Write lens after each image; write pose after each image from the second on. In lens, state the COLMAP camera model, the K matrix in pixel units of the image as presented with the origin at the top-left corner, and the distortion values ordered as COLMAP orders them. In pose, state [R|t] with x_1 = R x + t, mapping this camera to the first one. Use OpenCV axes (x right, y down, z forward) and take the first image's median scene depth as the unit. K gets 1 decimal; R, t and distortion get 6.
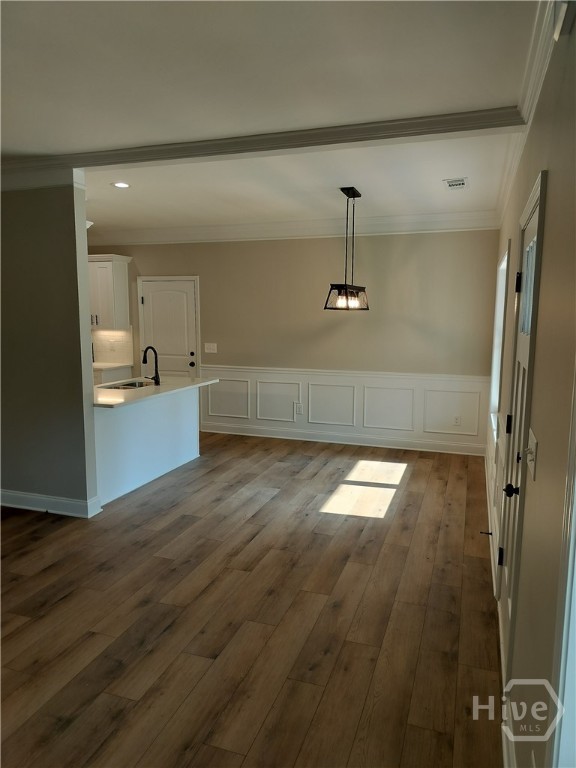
lens RADIAL K [[538.4, 0, 288.0], [0, 538.4, 384.0], [0, 0, 1]] dist [0.129030, -0.064833]
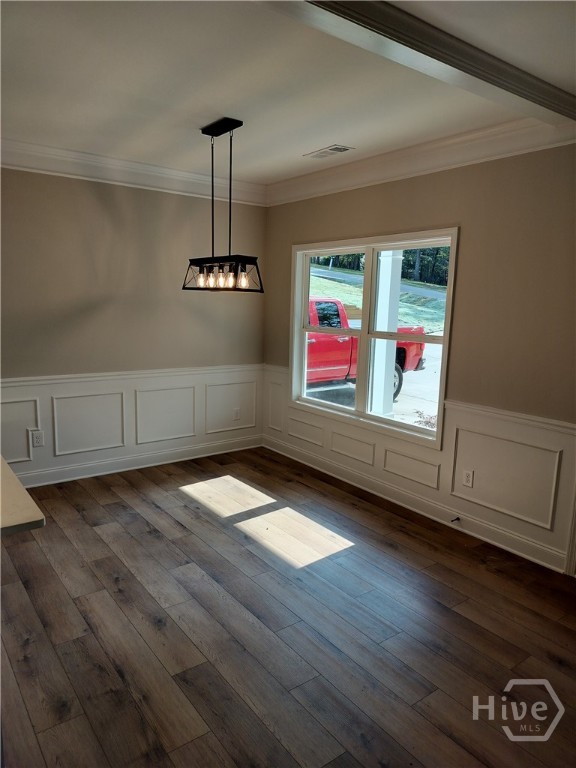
lens RADIAL K [[540.4, 0, 288.0], [0, 540.4, 384.0], [0, 0, 1]] dist [0.066541, -0.067166]
pose [[0.564863, -0.125400, 0.815601, -0.397131], [0.087299, 0.991920, 0.092048, -0.063050], [-0.820554, 0.019206, 0.571247, 0.445388]]
